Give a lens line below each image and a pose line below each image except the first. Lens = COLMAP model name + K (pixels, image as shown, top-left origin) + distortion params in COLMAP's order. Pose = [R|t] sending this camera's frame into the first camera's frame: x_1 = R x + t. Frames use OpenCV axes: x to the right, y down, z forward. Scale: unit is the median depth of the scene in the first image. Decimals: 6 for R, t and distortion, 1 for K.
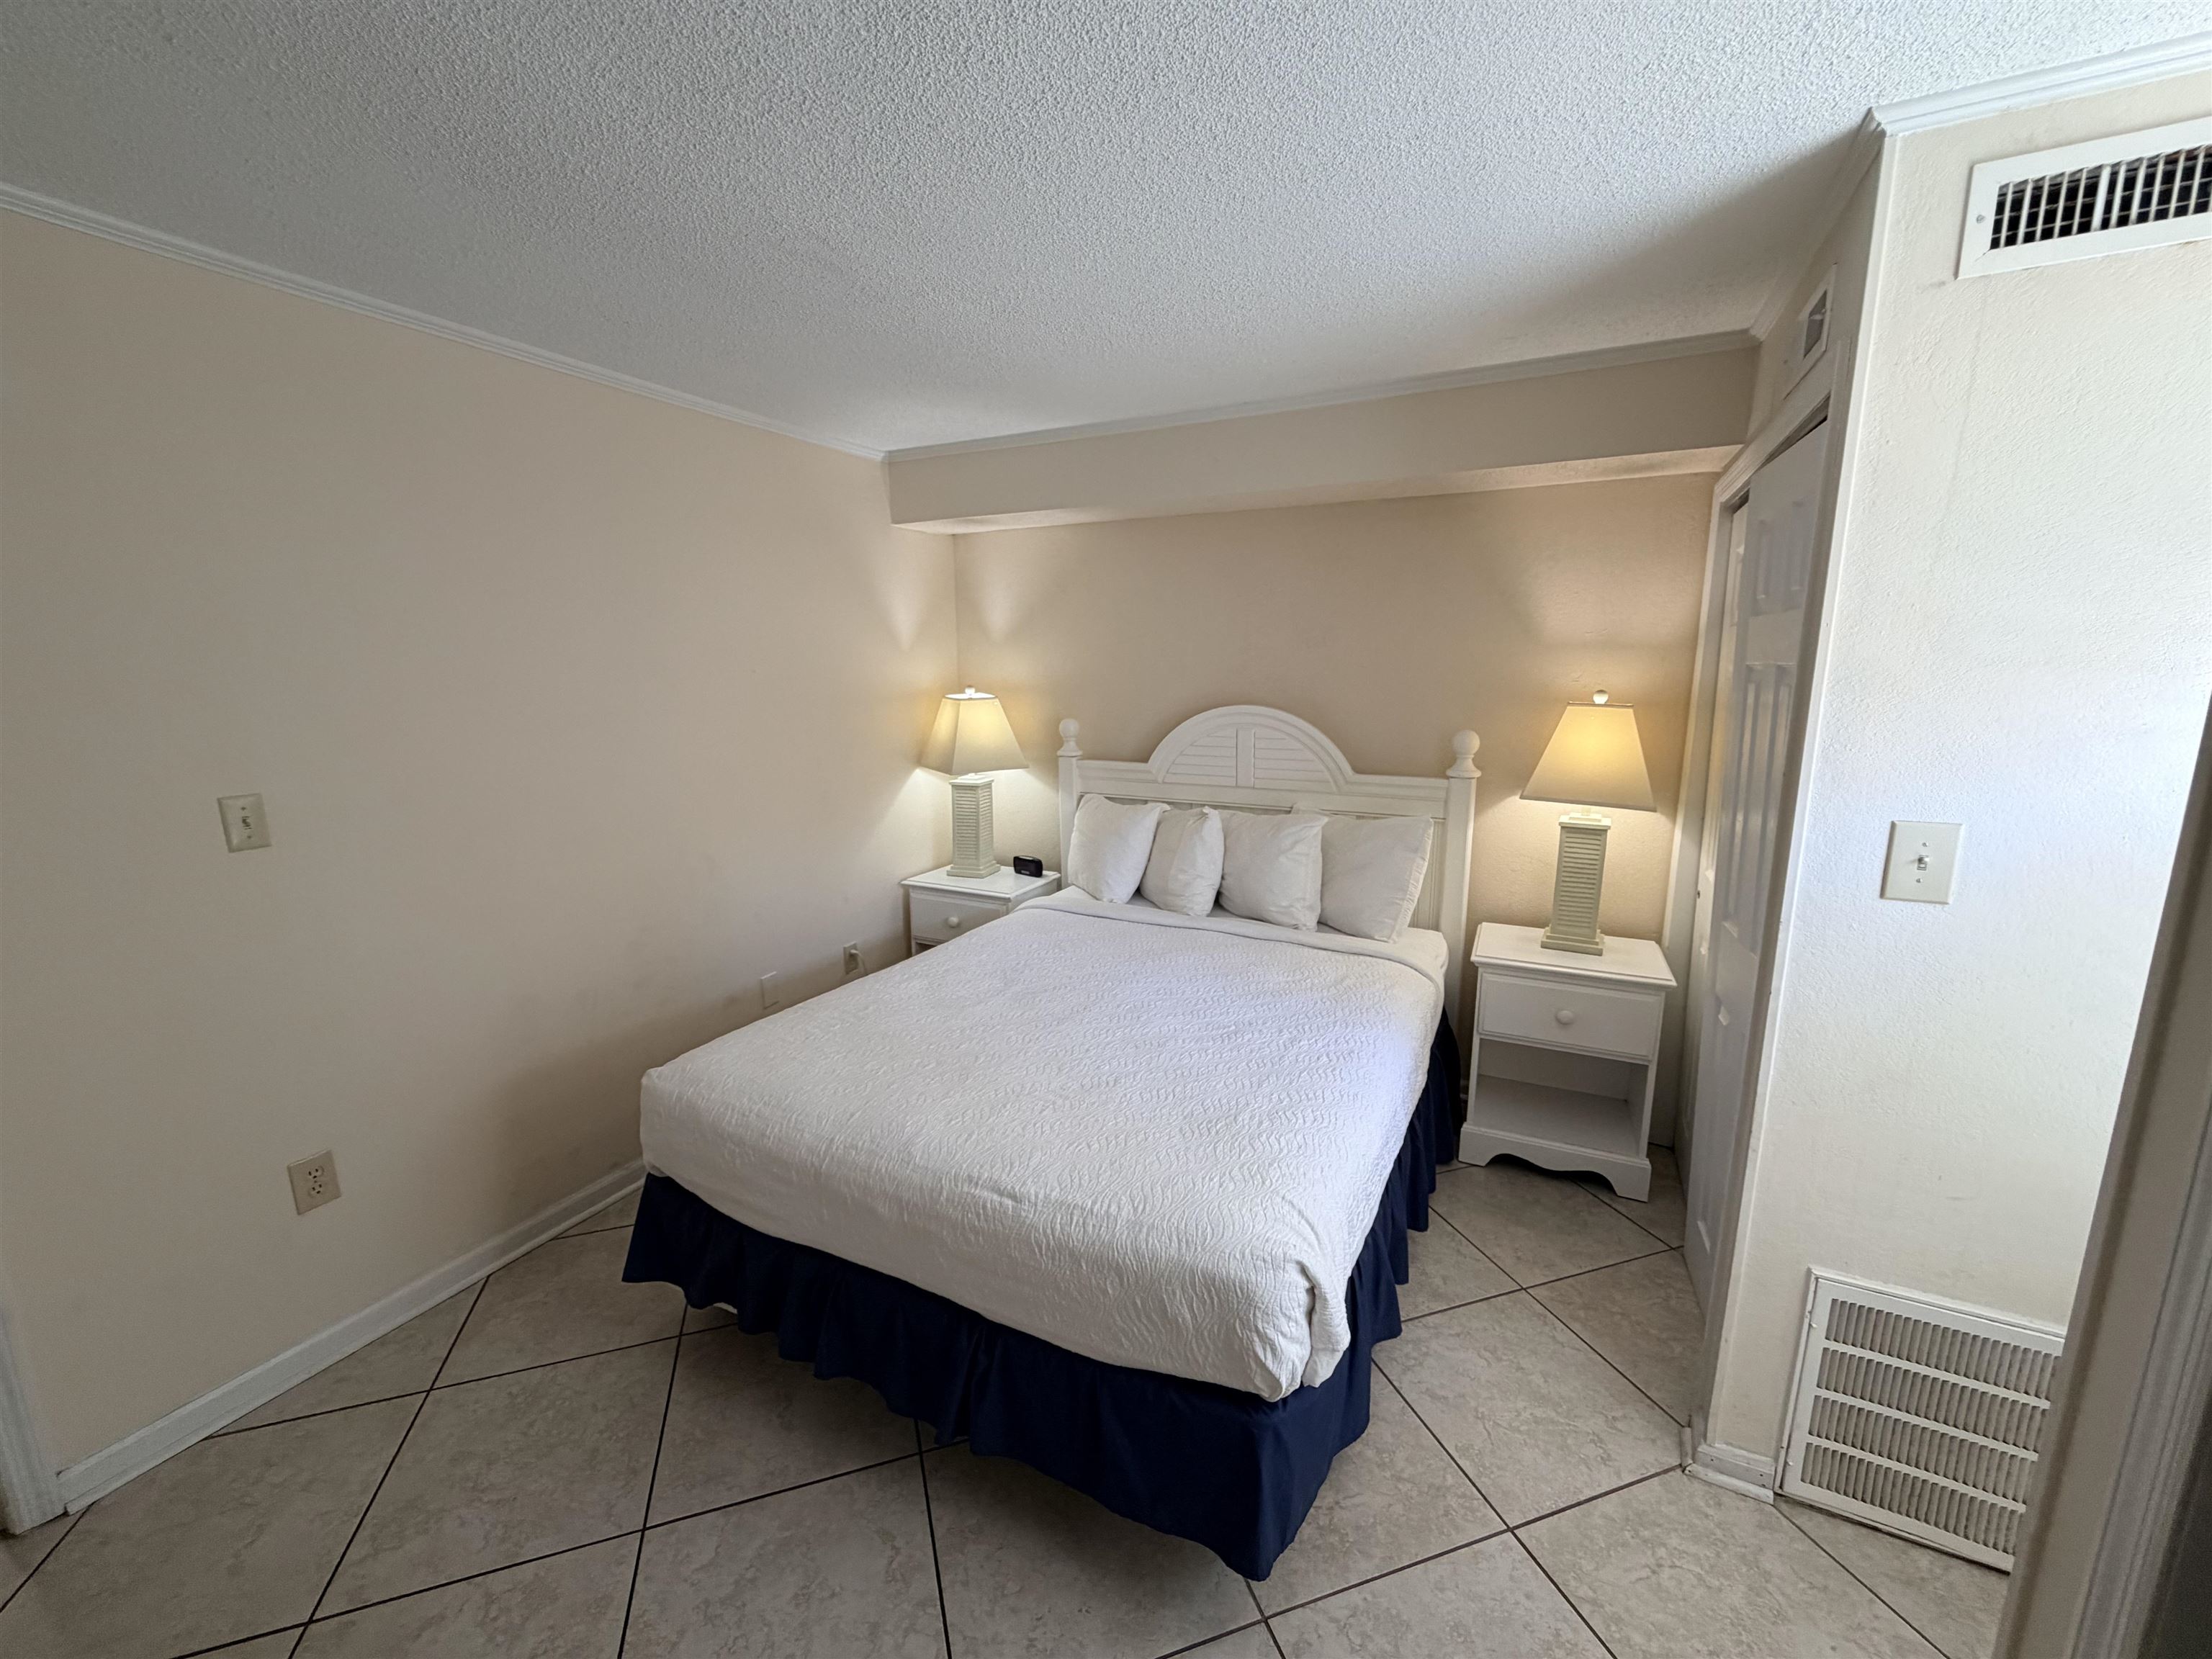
lens RADIAL K [[883.8, 0, 1104.7], [0, 883.8, 831.6], [0, 0, 1]] dist [-0.001901, 0.000461]
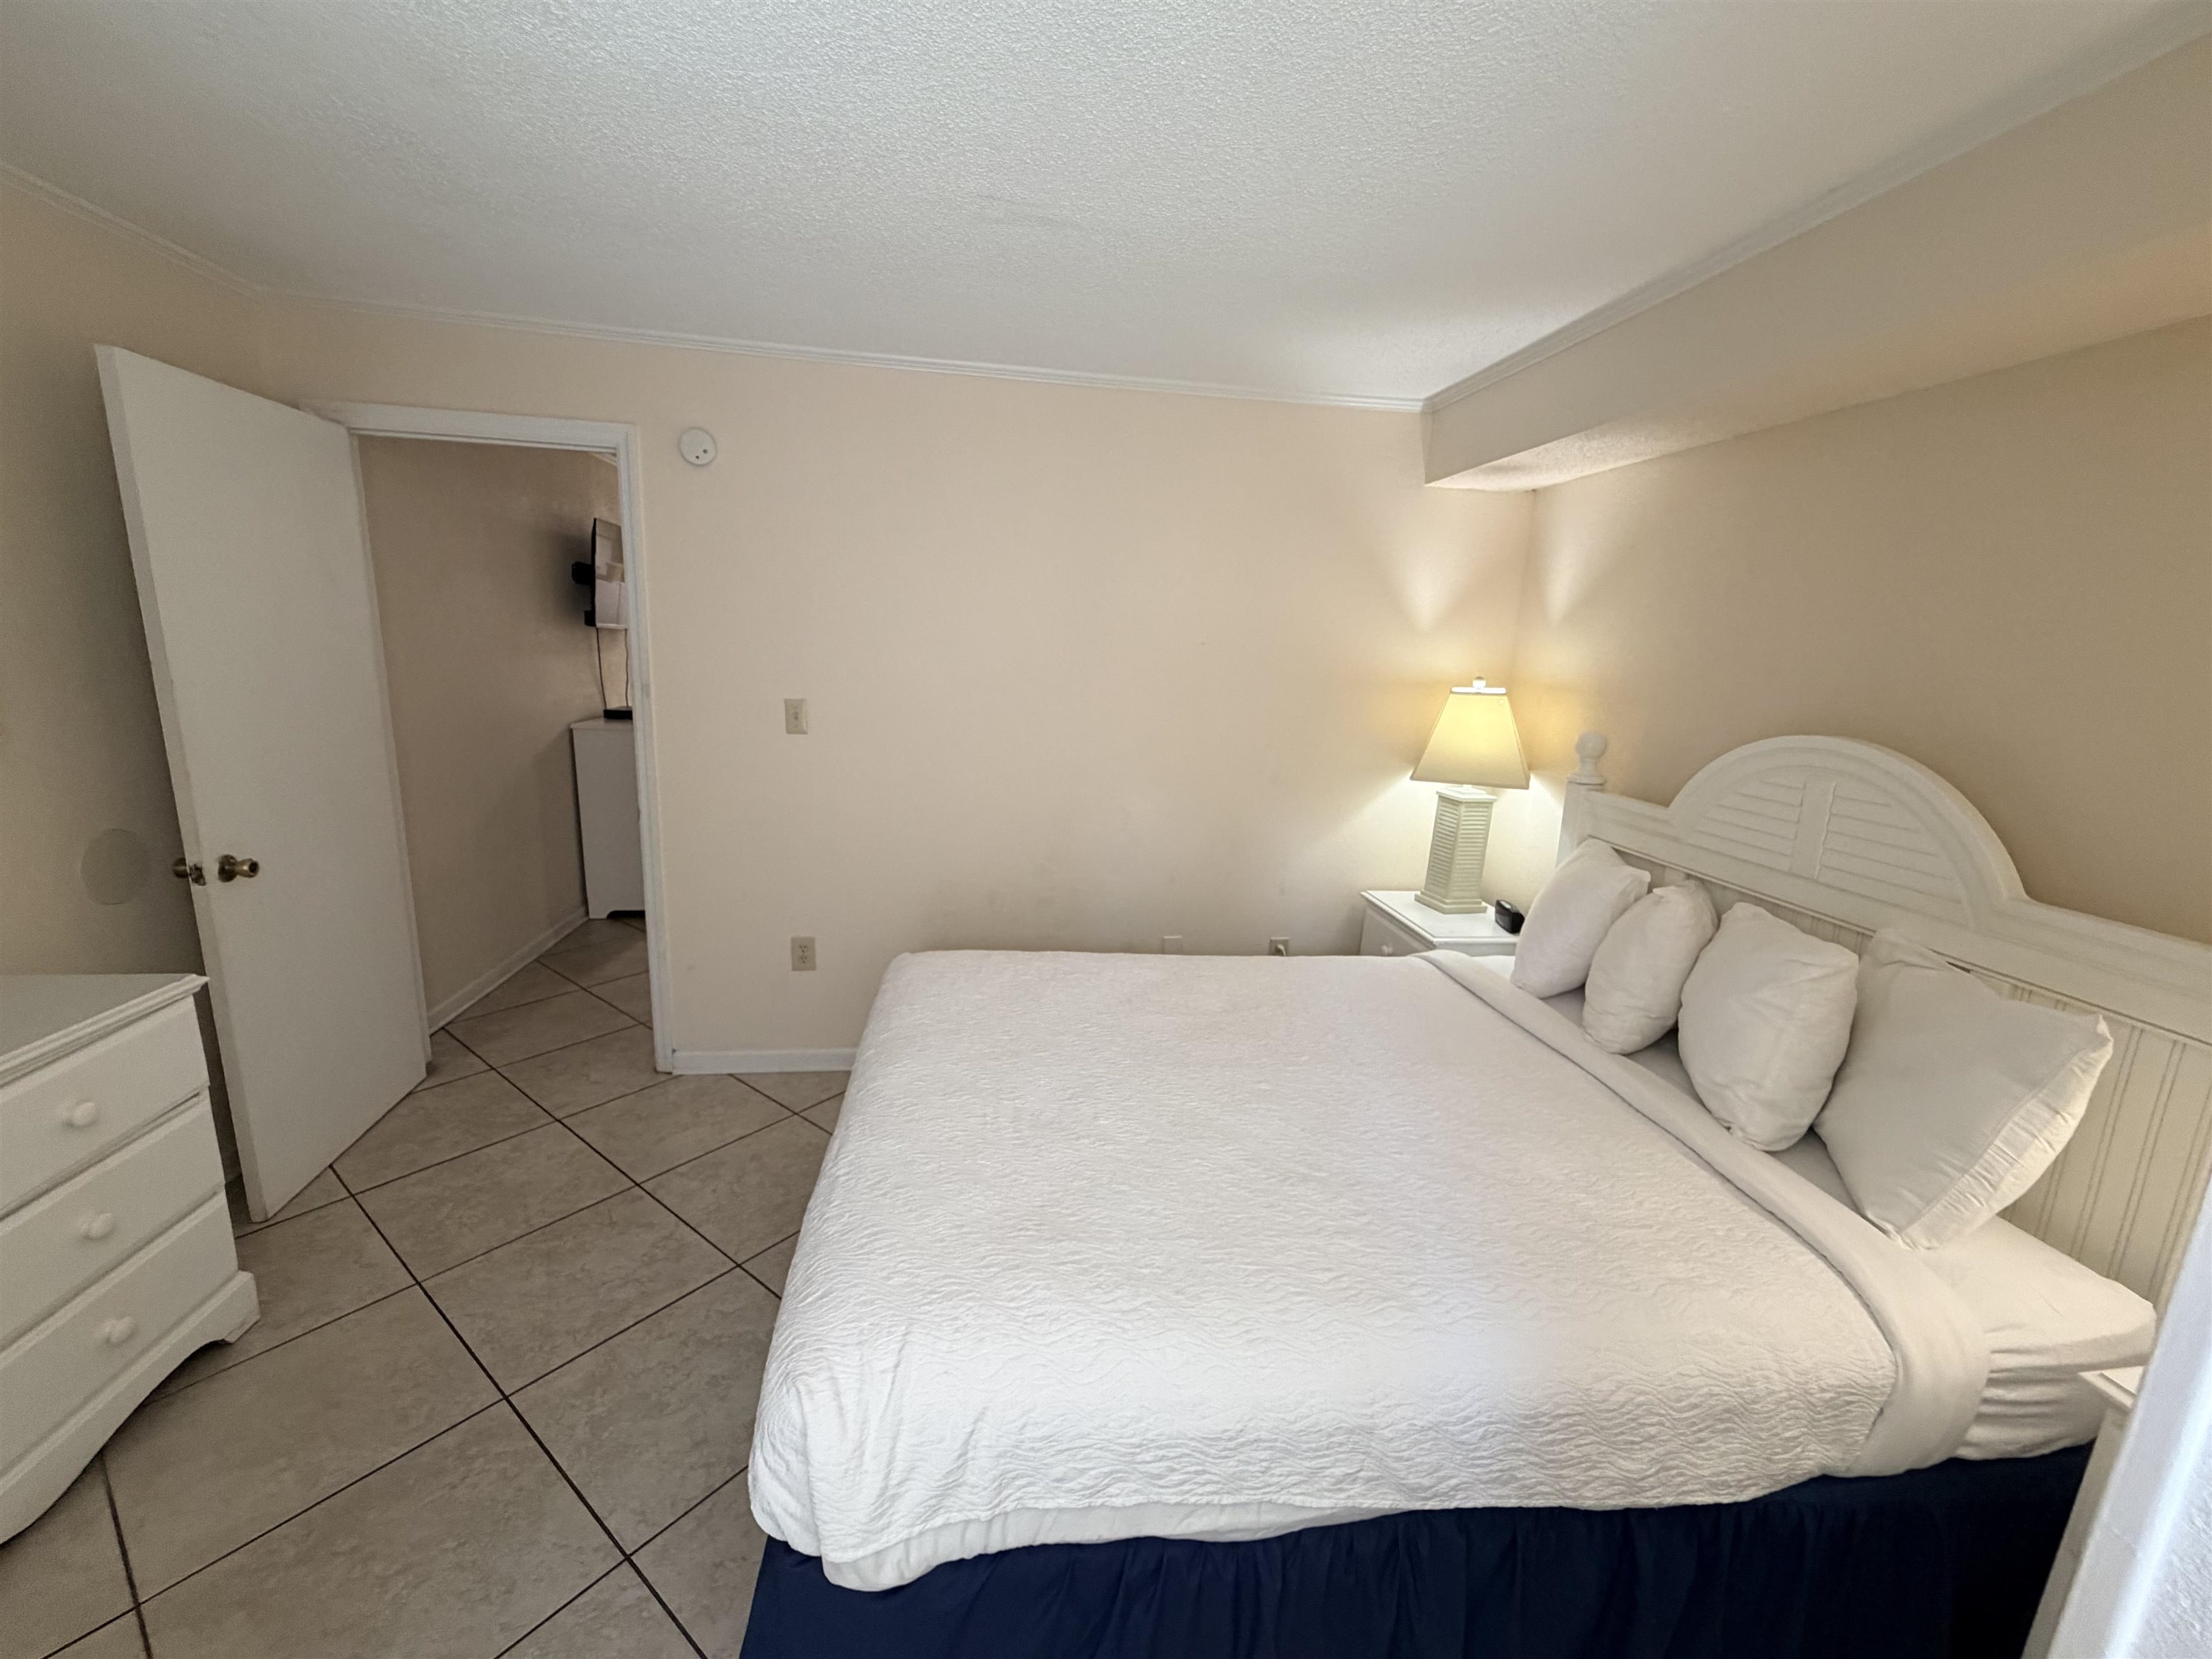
lens RADIAL K [[883.8, 0, 1104.7], [0, 883.8, 831.6], [0, 0, 1]] dist [-0.001901, 0.000461]
pose [[0.568060, 0.202827, -0.797602, 0.375860], [-0.202755, 0.973774, 0.103223, -0.048900], [0.797620, 0.103081, 0.594286, 0.304631]]
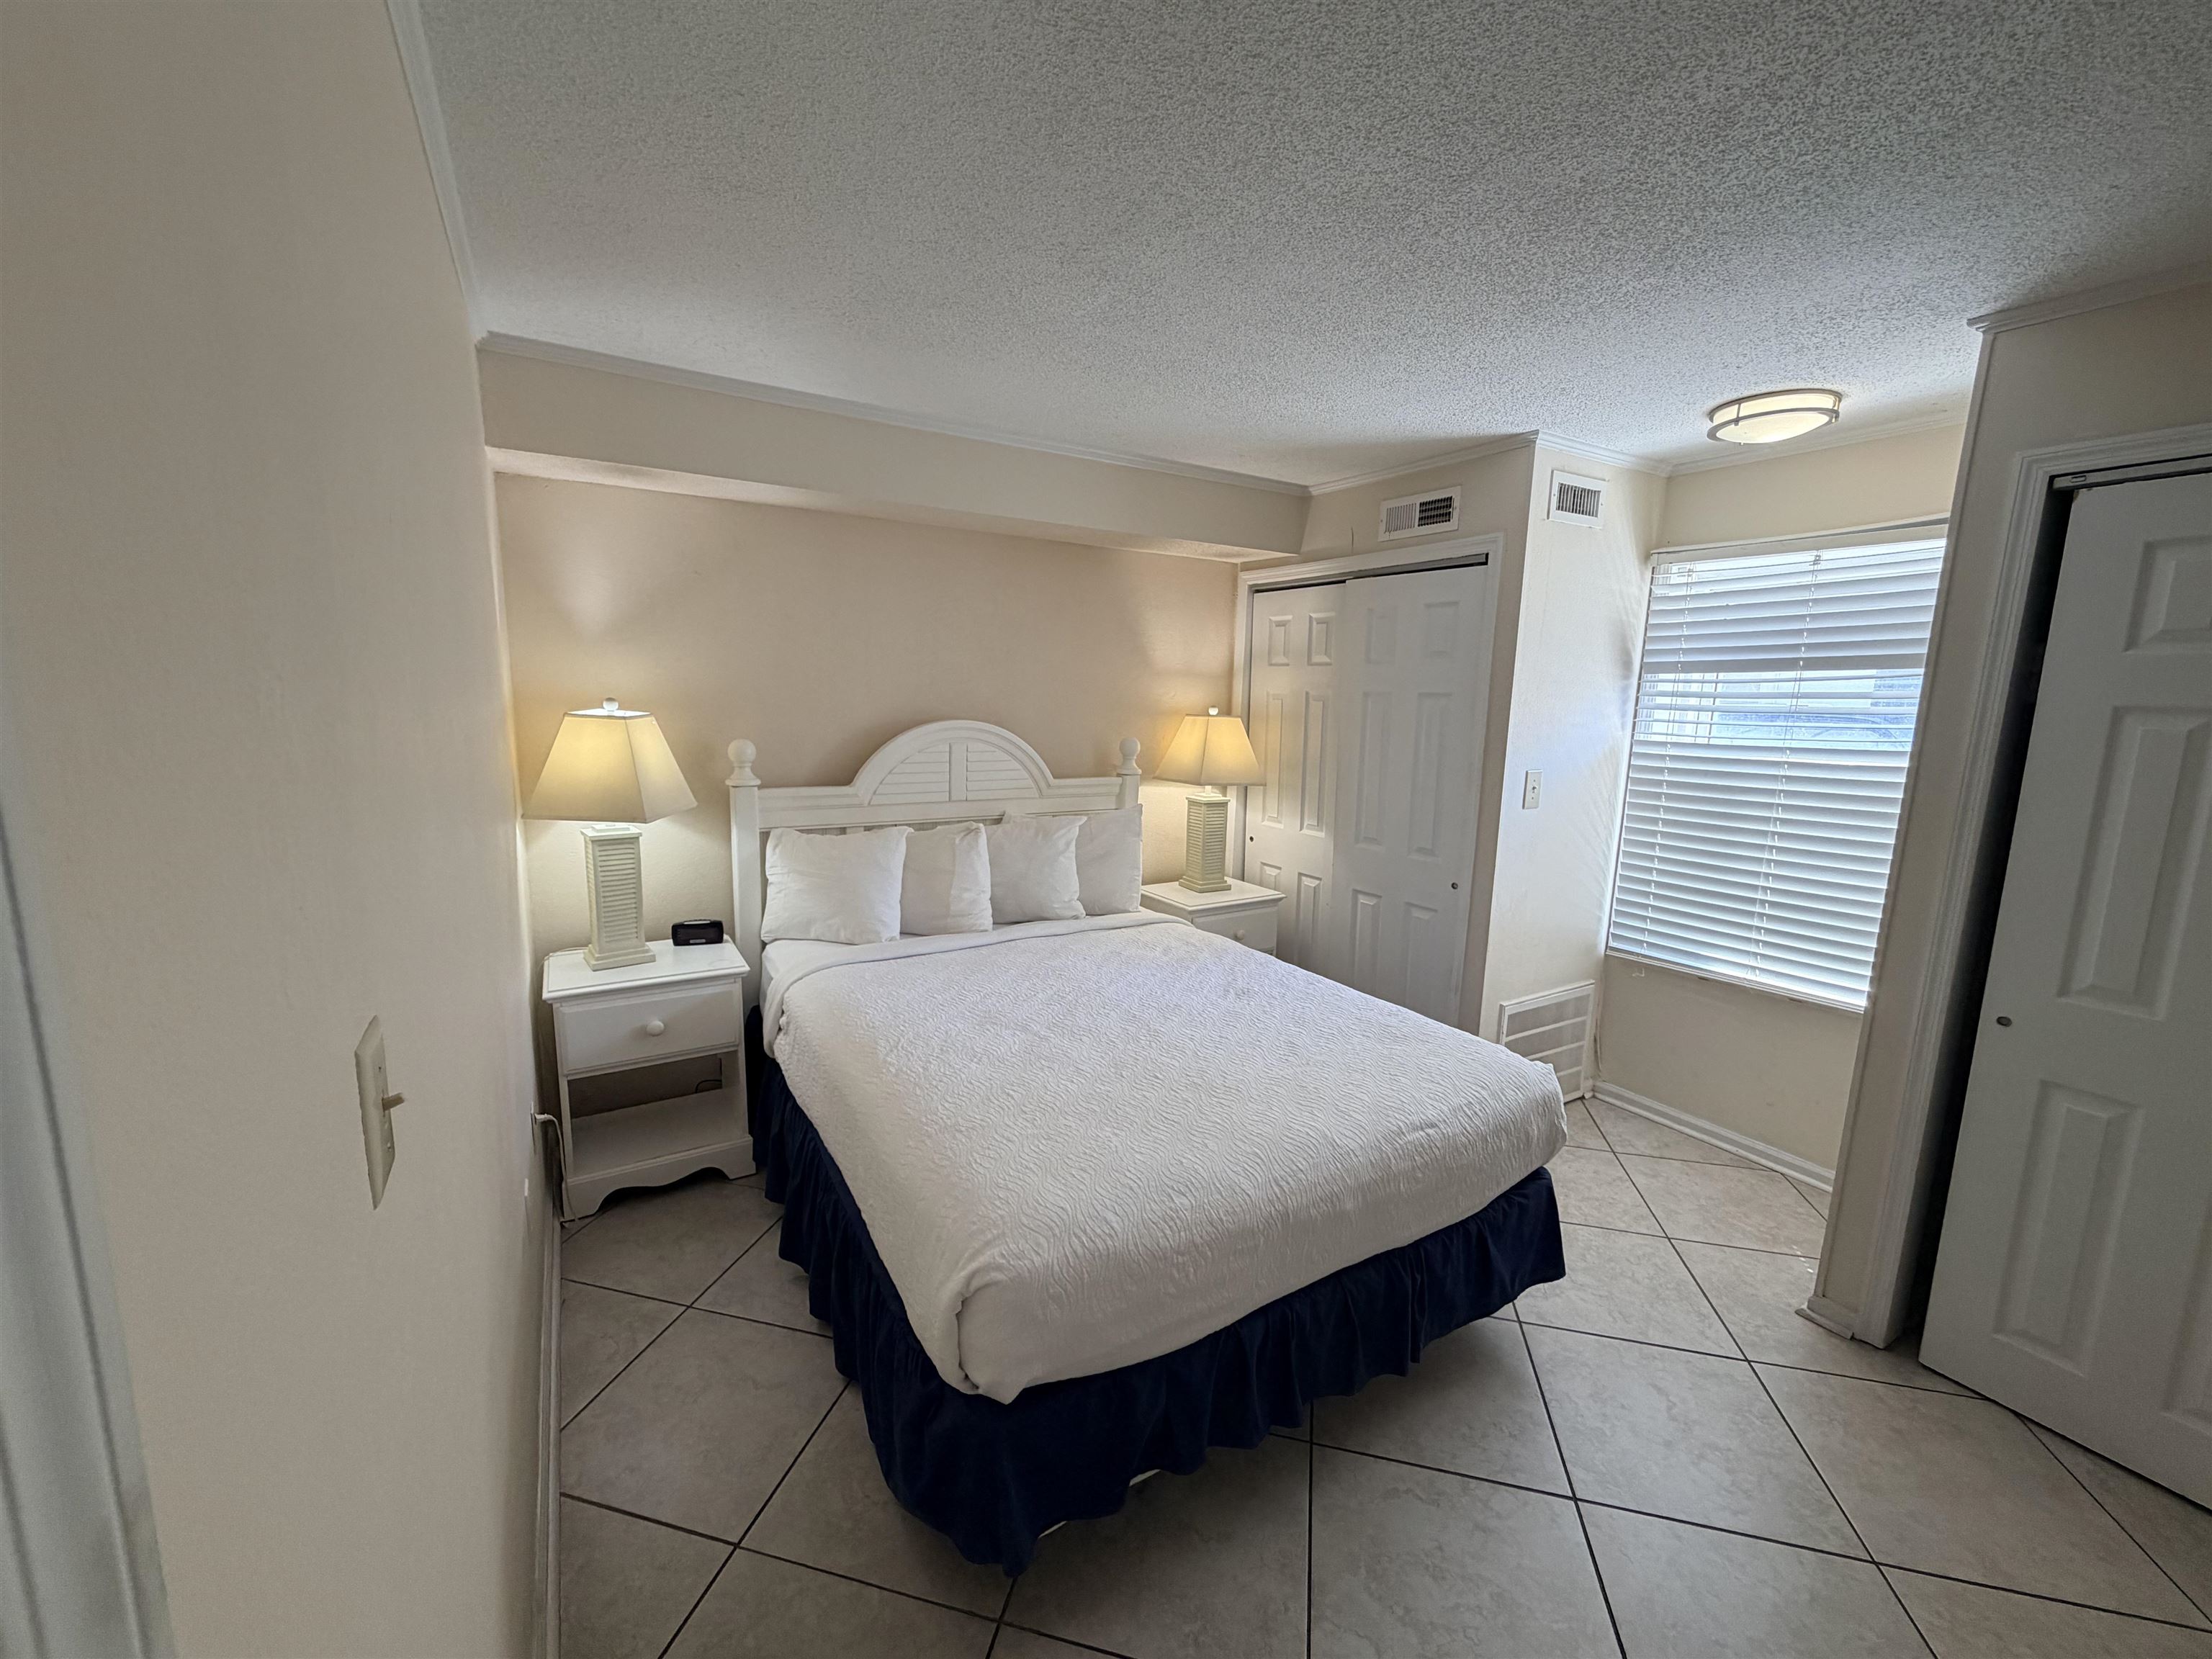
lens RADIAL K [[886.6, 0, 1097.3], [0, 886.6, 829.6], [0, 0, 1]] dist [0.000356, 0.000333]
pose [[0.530212, -0.120694, 0.839231, -0.648500], [0.130889, 0.989602, 0.059627, -0.060627], [-0.837702, 0.078231, 0.540496, 0.338483]]
